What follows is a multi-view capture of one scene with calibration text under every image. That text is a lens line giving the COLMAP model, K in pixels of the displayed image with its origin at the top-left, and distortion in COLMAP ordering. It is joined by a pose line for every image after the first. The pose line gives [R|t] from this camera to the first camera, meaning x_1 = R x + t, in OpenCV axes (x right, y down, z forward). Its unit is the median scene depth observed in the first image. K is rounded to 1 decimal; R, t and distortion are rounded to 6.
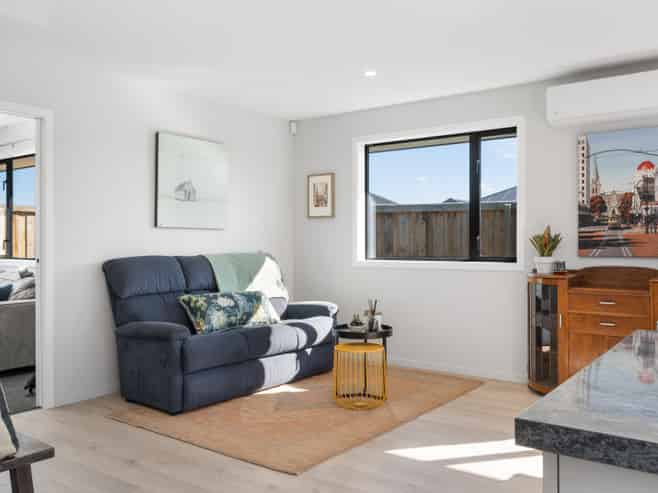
lens RADIAL K [[581.5, 0, 329.0], [0, 581.5, 246.5], [0, 0, 1]] dist [0.008860, 0.003927]
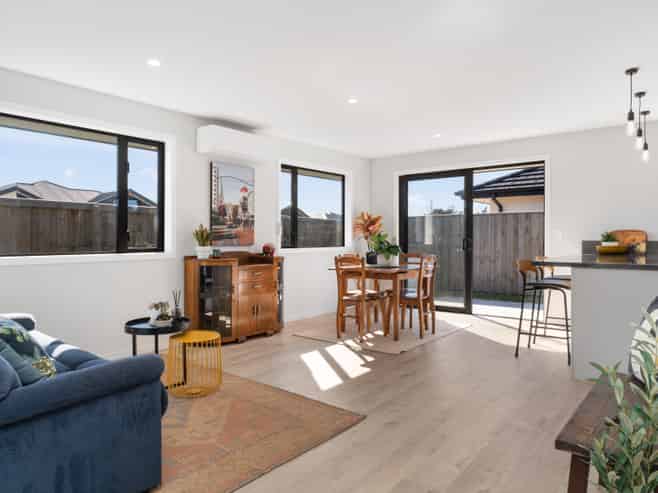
lens RADIAL K [[437.3, 0, 329.0], [0, 437.3, 246.5], [0, 0, 1]] dist [-0.007328, -0.001420]
pose [[0.054360, -0.019312, 0.998335, -0.642617], [0.006819, 0.999797, 0.018969, 0.000209], [-0.998498, 0.005777, 0.054480, 0.651916]]
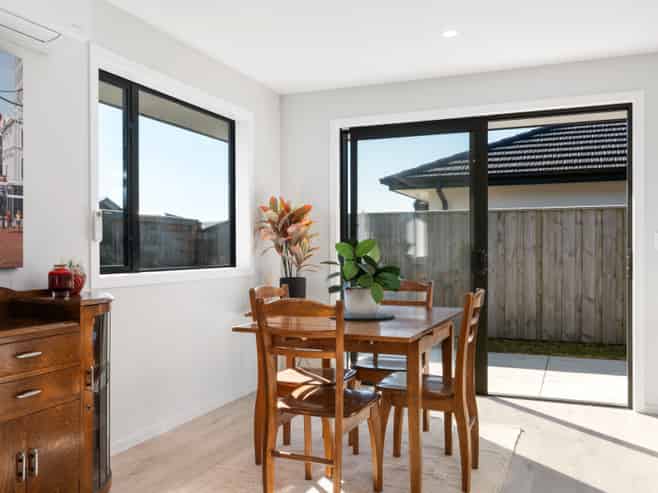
lens RADIAL K [[581.5, 0, 329.0], [0, 581.5, 246.5], [0, 0, 1]] dist [0.008860, 0.003927]
pose [[-0.234246, 0.005412, 0.972162, -0.098625], [0.005538, 0.999976, -0.004232, 0.000514], [-0.972161, 0.004393, -0.234271, 0.760097]]
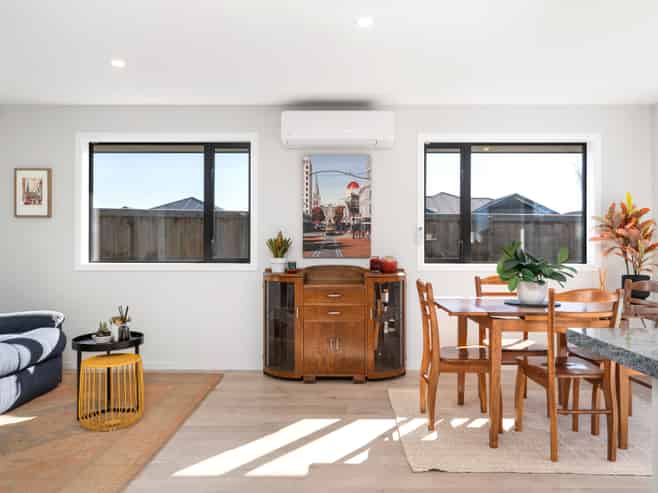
lens RADIAL K [[476.6, 0, 329.0], [0, 476.6, 246.5], [0, 0, 1]] dist [0.004534, 0.001988]
pose [[0.811904, 0.003170, 0.583782, -0.098624], [-0.000016, 0.999985, -0.005407, 0.000119], [-0.583791, 0.004381, 0.811892, 0.177386]]
